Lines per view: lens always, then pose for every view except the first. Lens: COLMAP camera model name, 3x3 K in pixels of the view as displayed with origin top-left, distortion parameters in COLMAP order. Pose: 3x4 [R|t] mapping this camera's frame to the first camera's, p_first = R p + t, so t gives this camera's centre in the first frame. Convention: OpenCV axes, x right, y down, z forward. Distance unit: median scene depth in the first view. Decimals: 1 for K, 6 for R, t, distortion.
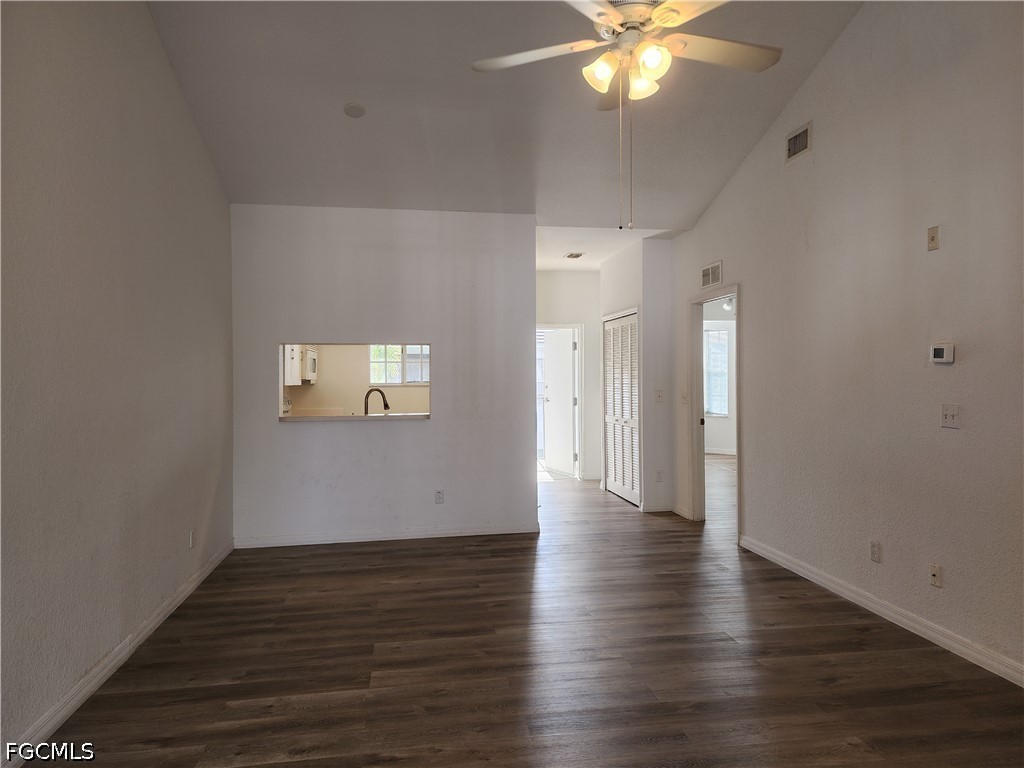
lens RADIAL K [[682.8, 0, 512.0], [0, 682.8, 384.0], [0, 0, 1]] dist [-0.000236, -0.000276]
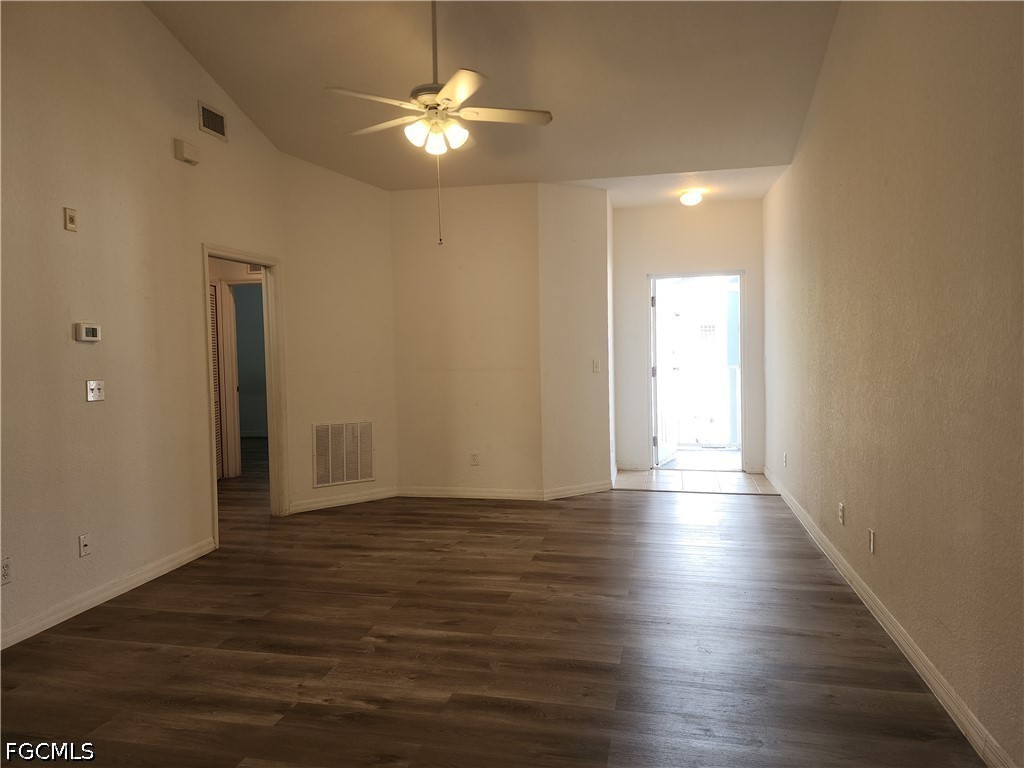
lens RADIAL K [[682.8, 0, 512.0], [0, 682.8, 384.0], [0, 0, 1]] dist [-0.000236, -0.000276]
pose [[-0.931752, -0.000508, 0.363094, -0.407658], [0.026098, 0.997319, 0.068368, -0.022658], [-0.362155, 0.073178, -0.929241, 1.893541]]
